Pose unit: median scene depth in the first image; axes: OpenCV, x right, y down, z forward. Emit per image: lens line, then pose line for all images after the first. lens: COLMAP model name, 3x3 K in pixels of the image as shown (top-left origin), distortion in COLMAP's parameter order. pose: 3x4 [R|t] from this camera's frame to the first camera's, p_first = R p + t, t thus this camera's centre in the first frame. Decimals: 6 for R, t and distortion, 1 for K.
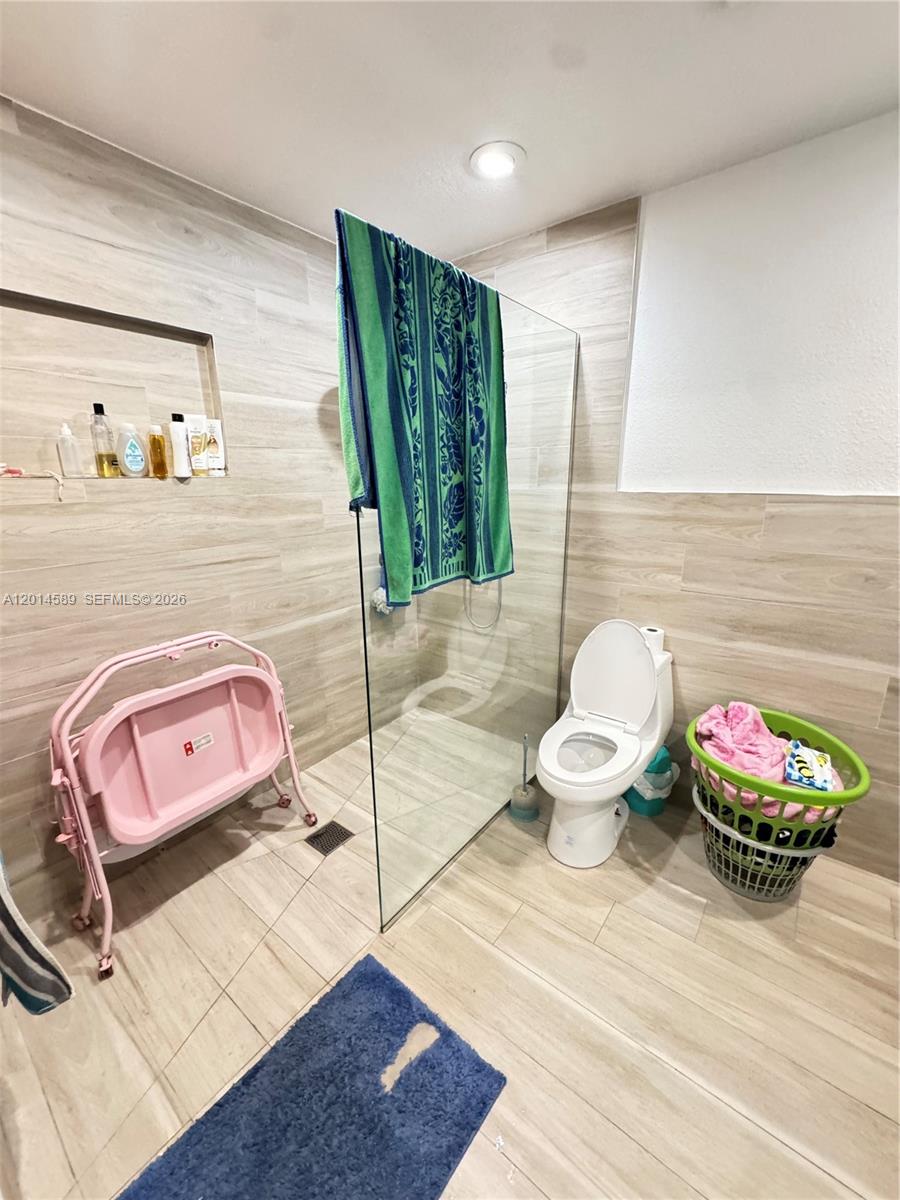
lens RADIAL K [[479.7, 0, 451.3], [0, 479.7, 597.6], [0, 0, 1]] dist [-0.003485, 0.000049]
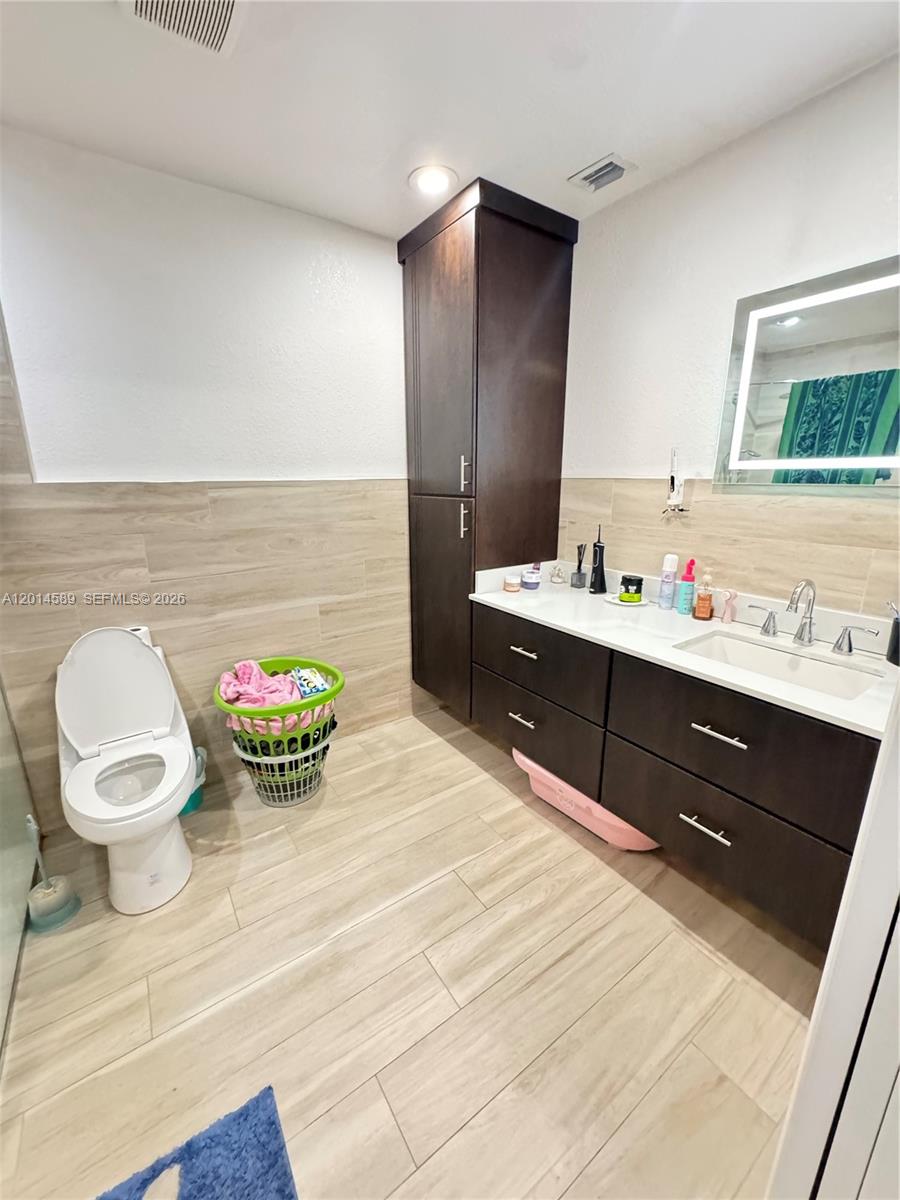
lens RADIAL K [[479.7, 0, 447.1], [0, 479.7, 603.4], [0, 0, 1]] dist [-0.003485, 0.000049]
pose [[0.298285, -0.235704, 0.924916, -0.293948], [0.242910, 0.955869, 0.165254, 0.013487], [-0.923050, 0.175379, 0.342376, 0.125567]]
